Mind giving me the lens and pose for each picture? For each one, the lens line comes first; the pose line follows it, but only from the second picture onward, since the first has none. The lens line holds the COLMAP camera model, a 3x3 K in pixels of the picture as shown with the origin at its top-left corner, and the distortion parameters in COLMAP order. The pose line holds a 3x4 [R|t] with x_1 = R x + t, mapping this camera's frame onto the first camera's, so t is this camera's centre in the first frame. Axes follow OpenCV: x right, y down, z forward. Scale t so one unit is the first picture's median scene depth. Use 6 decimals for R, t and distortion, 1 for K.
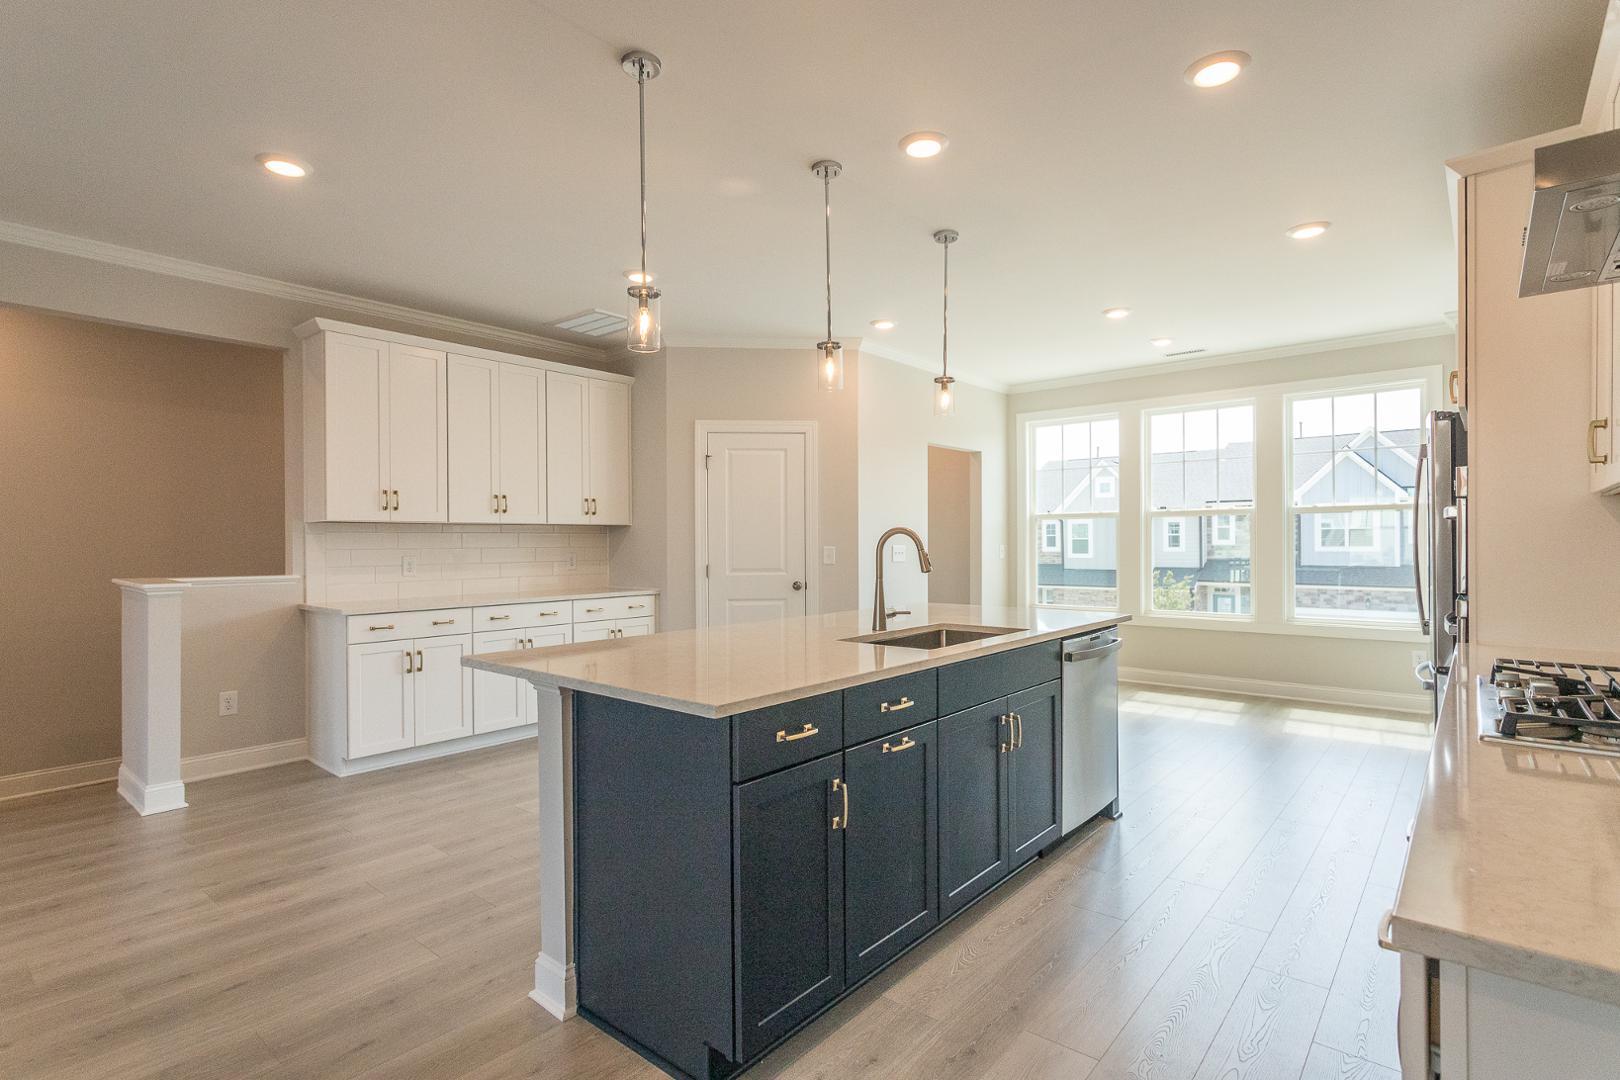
lens RADIAL K [[773.0, 0, 810.0], [0, 773.0, 540.0], [0, 0, 1]] dist [-0.000030, 0.000375]
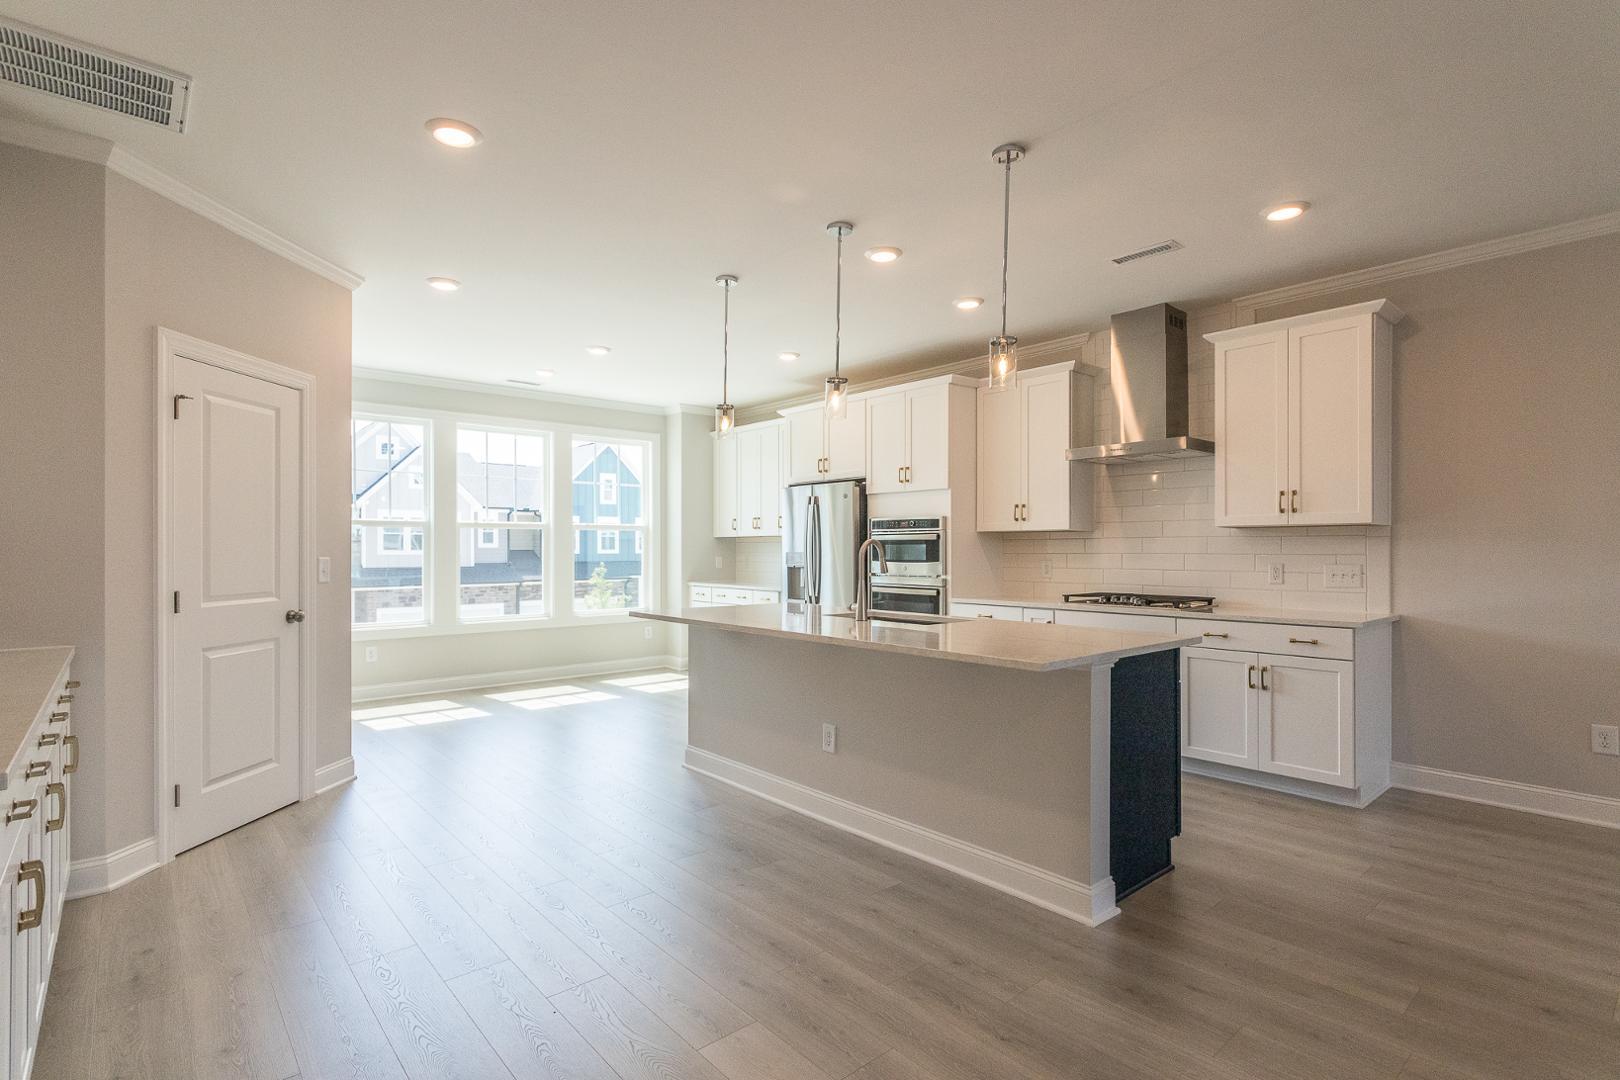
lens RADIAL K [[765.8, 0, 810.0], [0, 765.8, 540.0], [0, 0, 1]] dist [0.001651, -0.000724]
pose [[0.169136, 0.014690, 0.985483, -0.599996], [0.002135, 0.999881, -0.015271, 0.004664], [-0.985590, 0.004687, 0.169085, 0.456578]]
